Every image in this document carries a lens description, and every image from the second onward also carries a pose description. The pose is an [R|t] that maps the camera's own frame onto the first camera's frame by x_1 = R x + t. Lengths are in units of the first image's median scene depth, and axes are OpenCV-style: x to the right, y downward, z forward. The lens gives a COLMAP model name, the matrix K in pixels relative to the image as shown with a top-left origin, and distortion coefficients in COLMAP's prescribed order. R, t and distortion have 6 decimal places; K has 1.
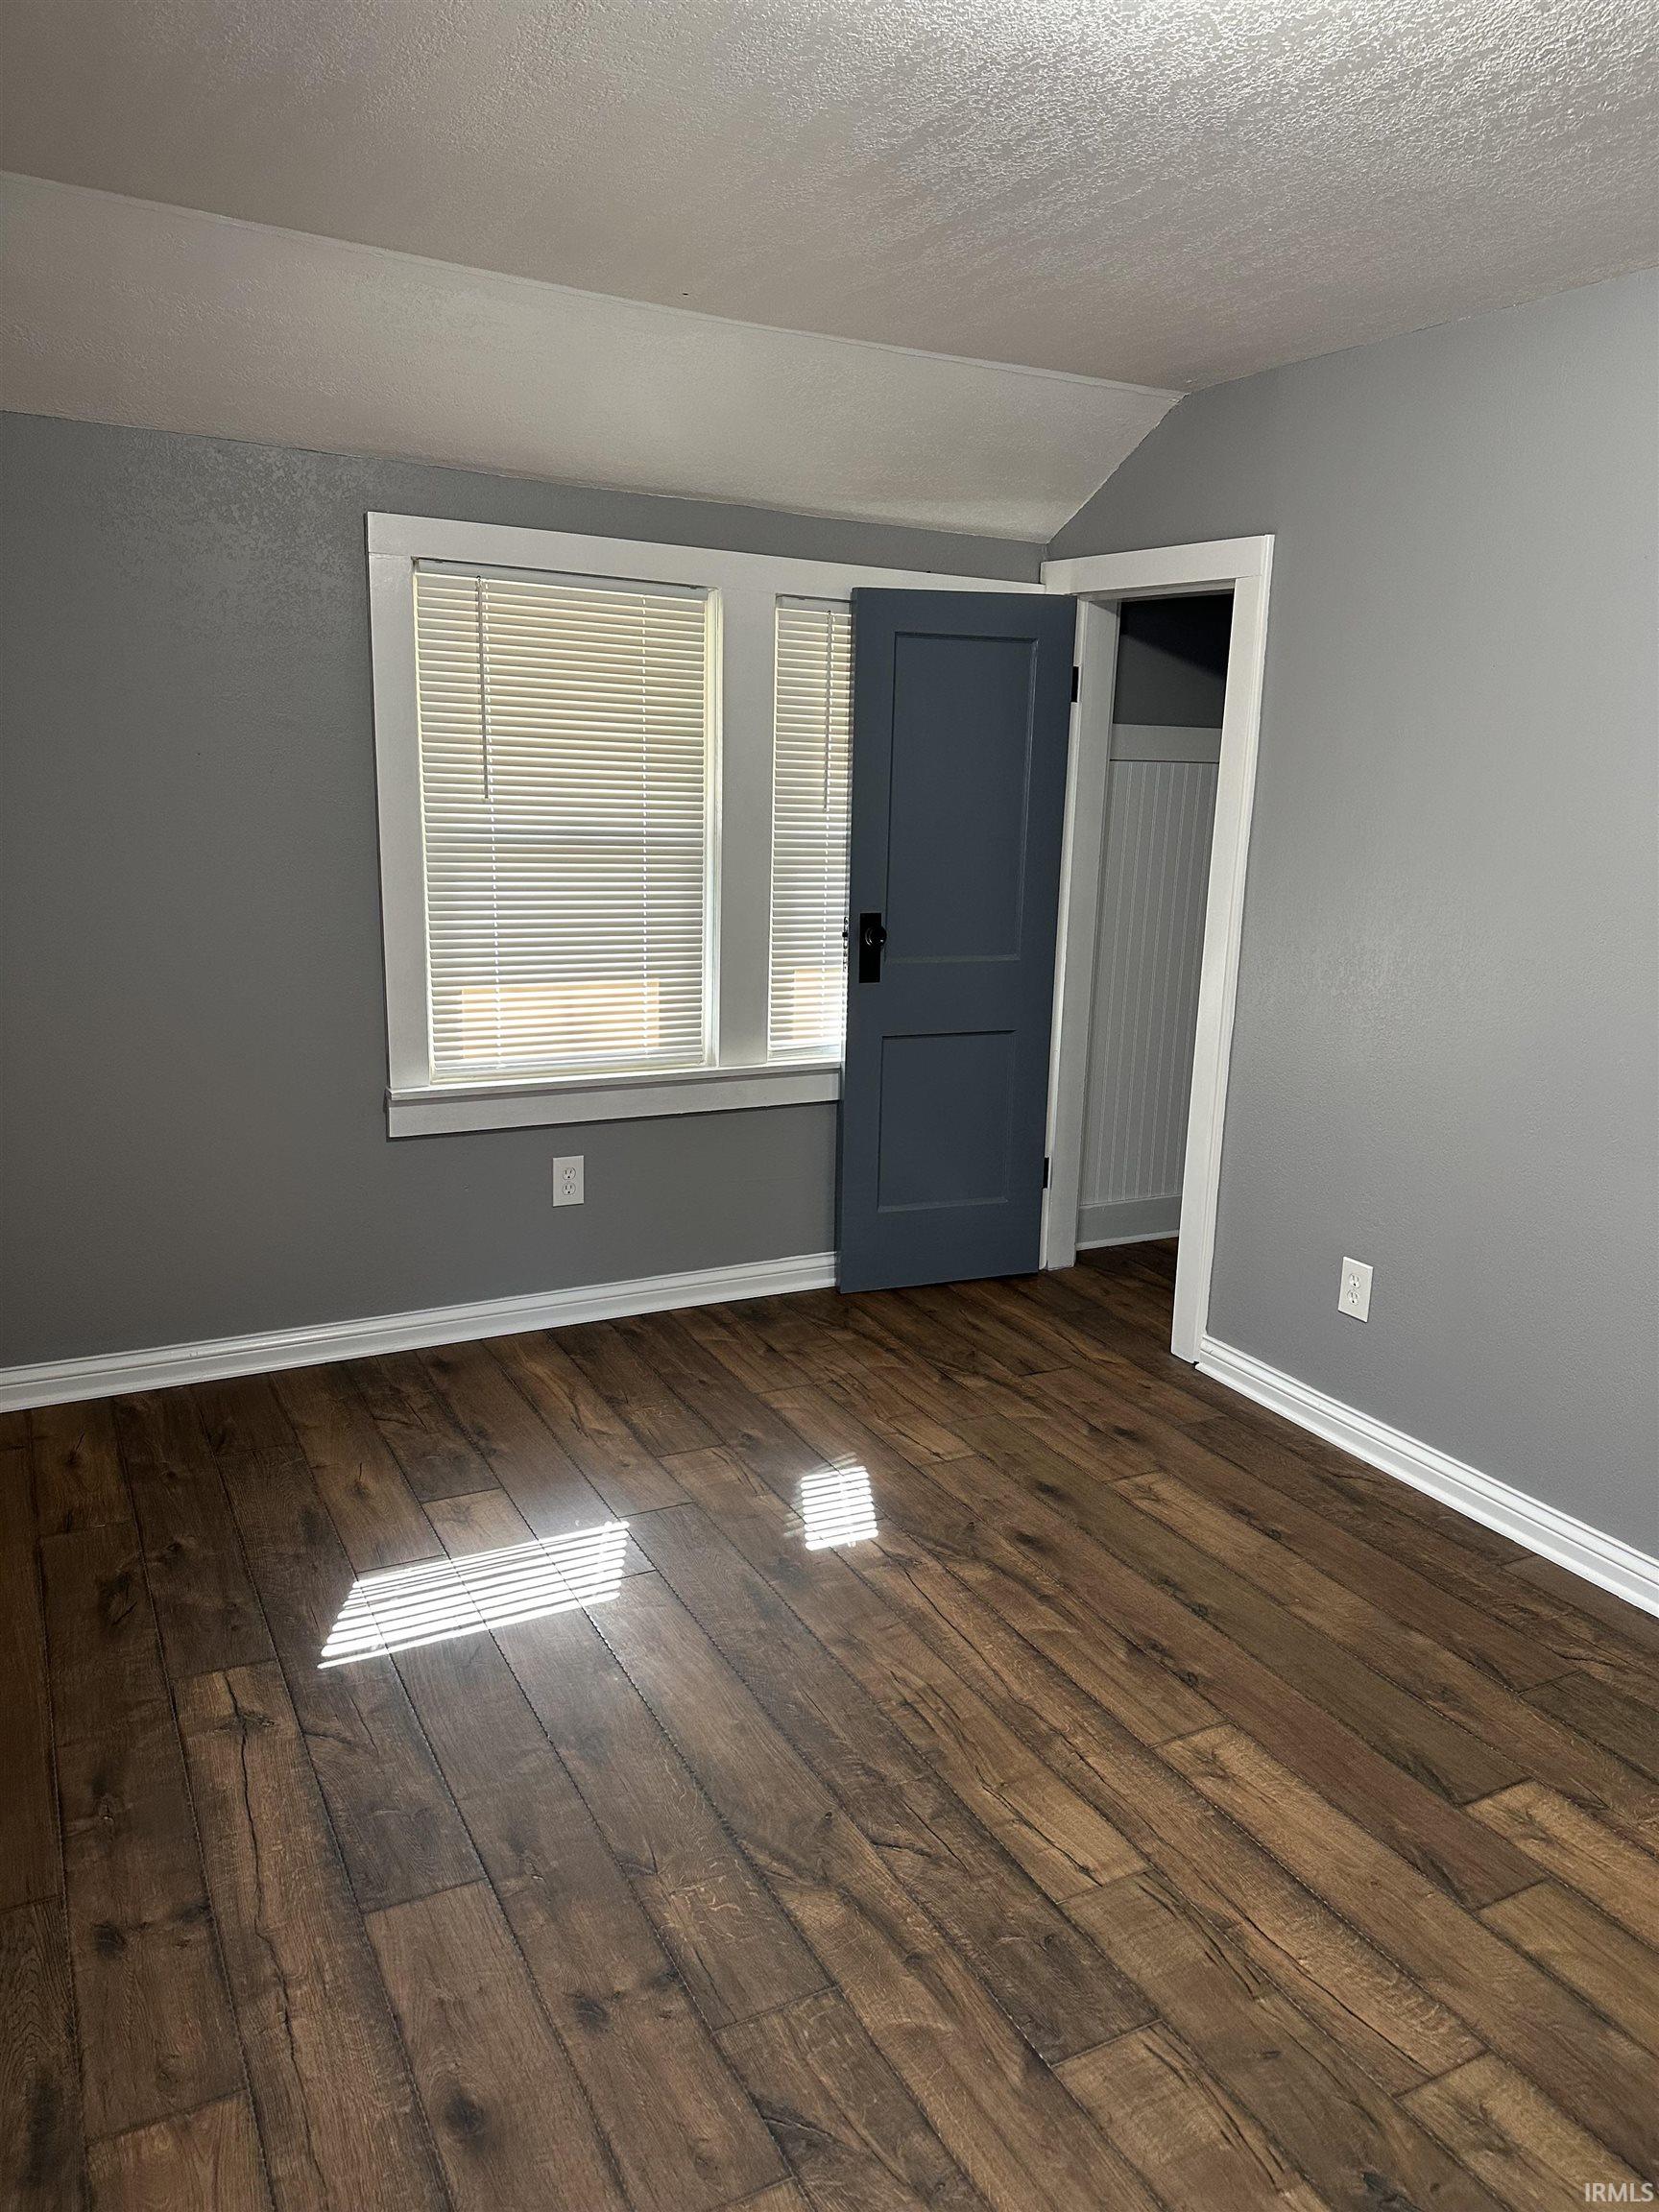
lens RADIAL K [[1550.4, 0, 831.5], [0, 1550.4, 1113.8], [0, 0, 1]] dist [0.039943, -0.029402]
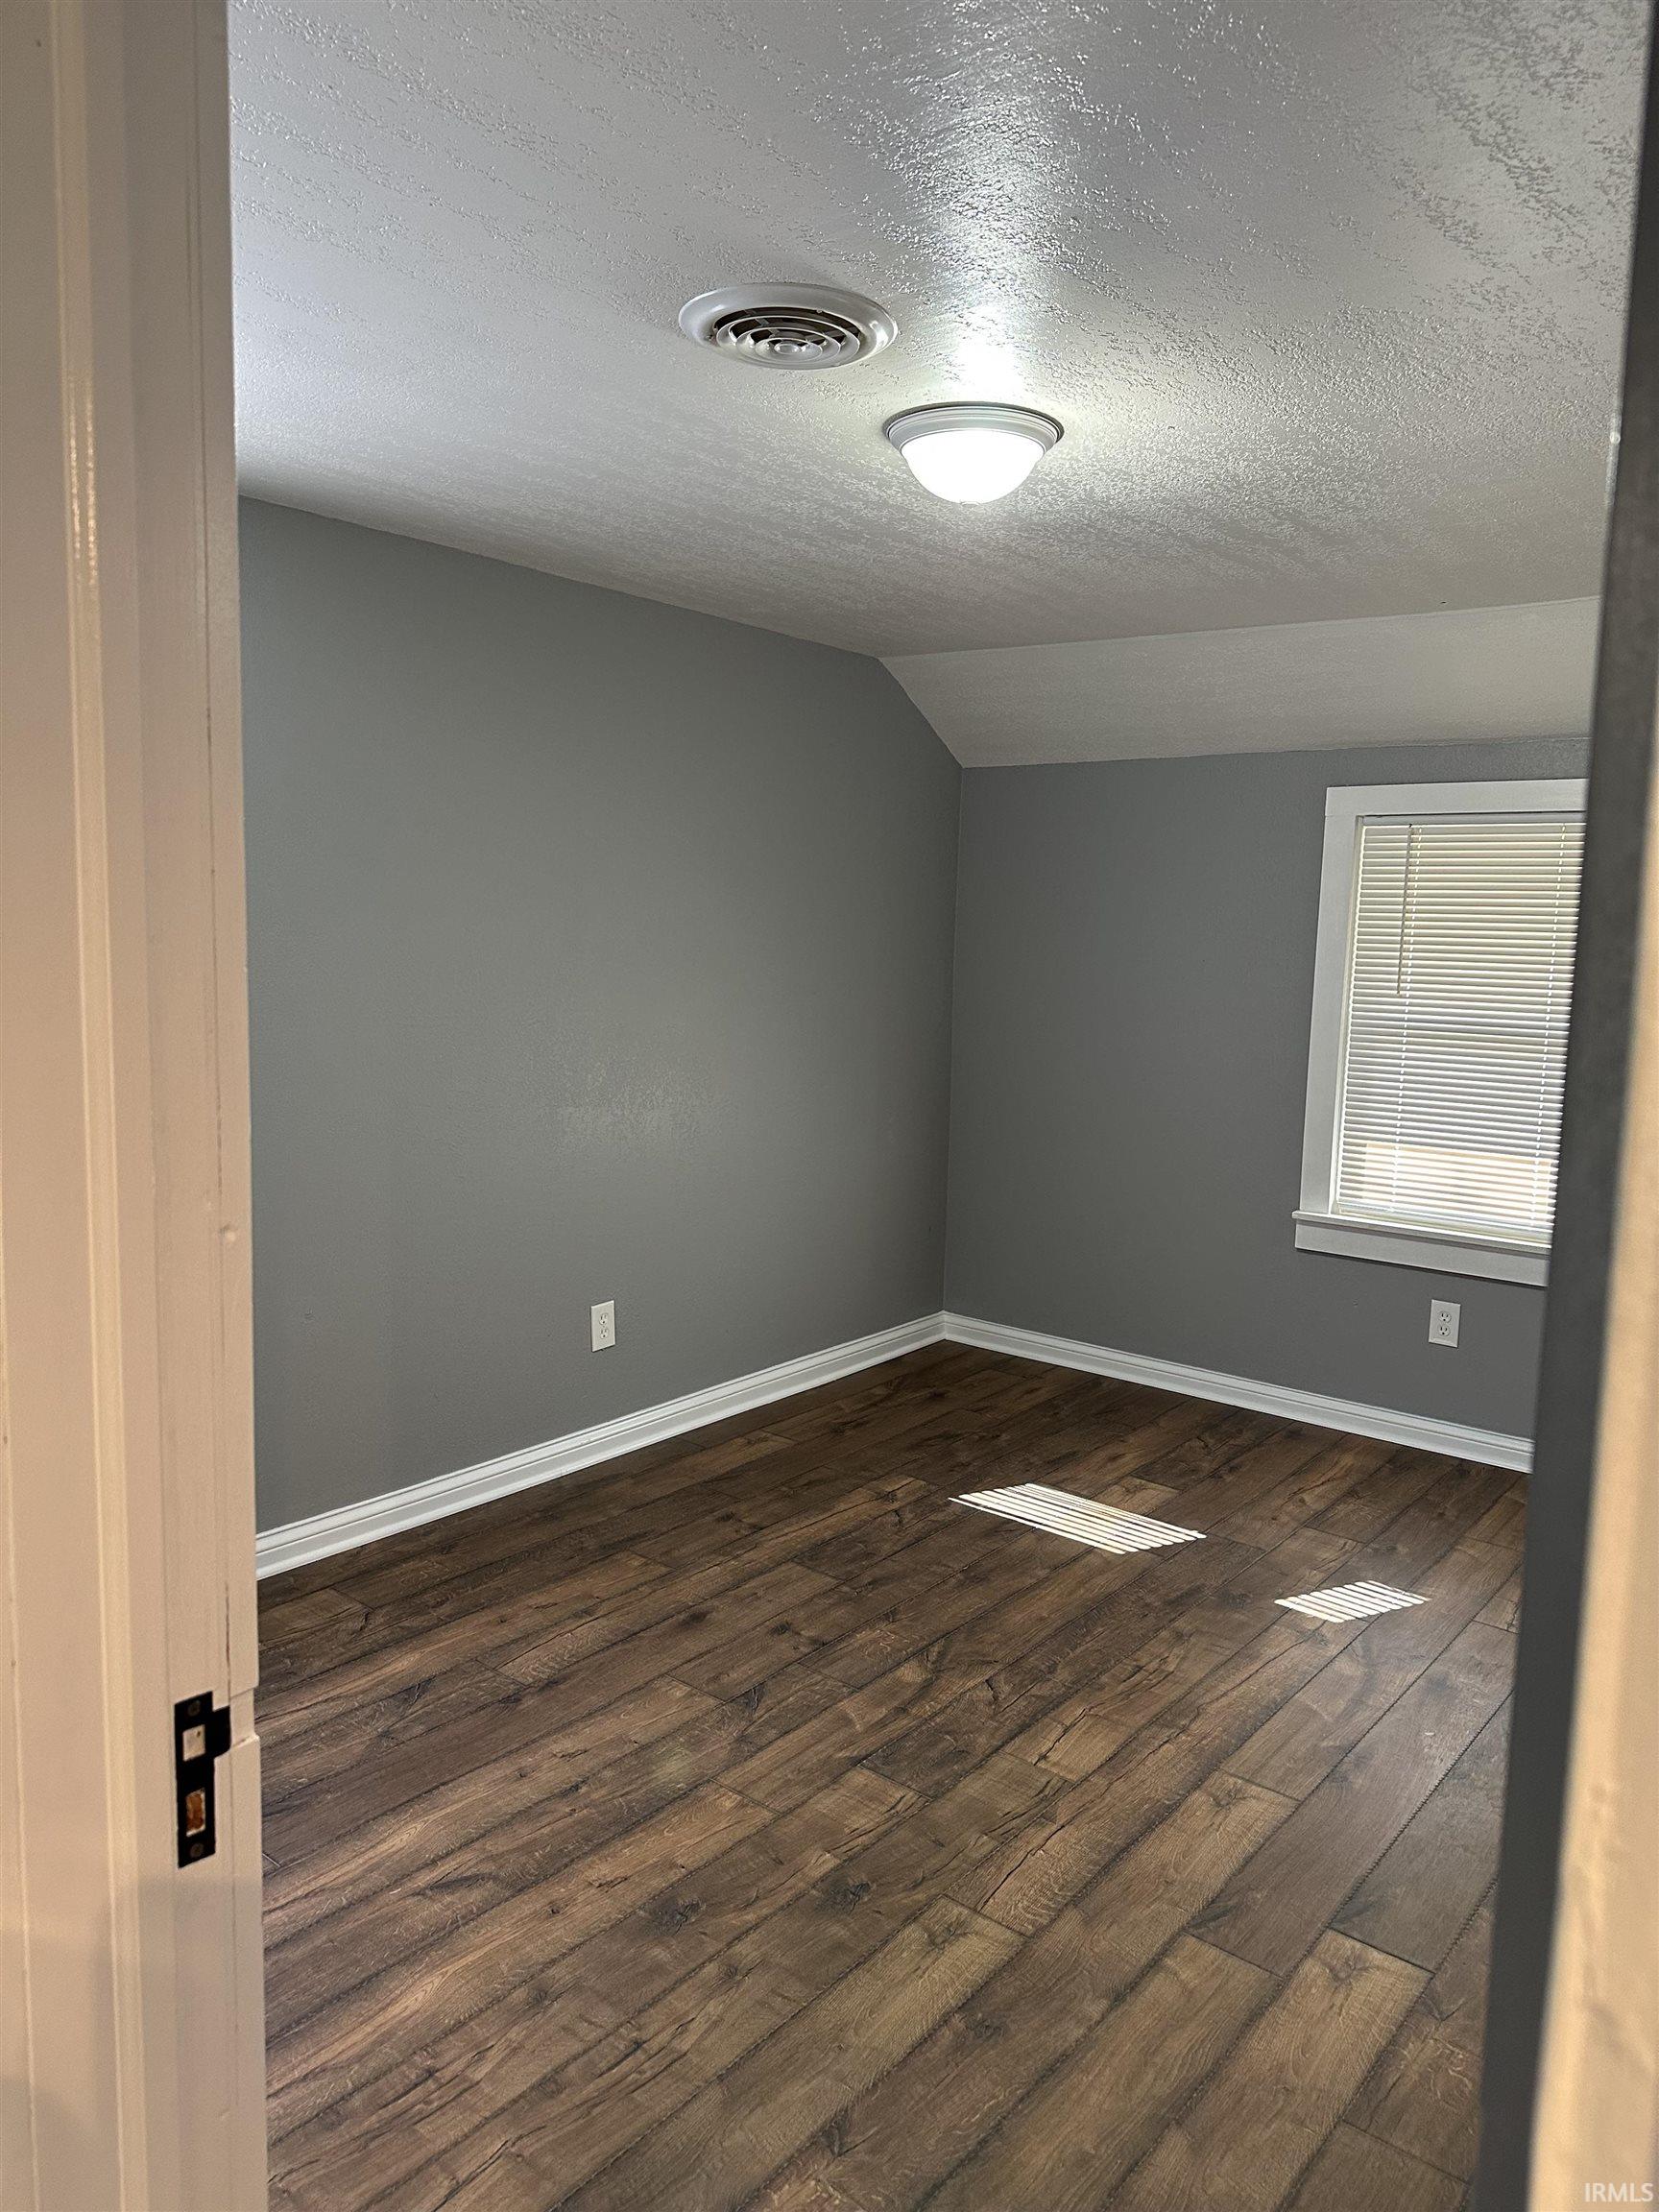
lens RADIAL K [[1581.7, 0, 871.9], [0, 1581.7, 1102.0], [0, 0, 1]] dist [0.165816, -0.189353]
pose [[0.405124, 0.082110, -0.910567, 1.193980], [-0.224401, 0.974423, -0.011971, -0.011385], [0.886295, 0.209182, 0.413188, 0.164770]]
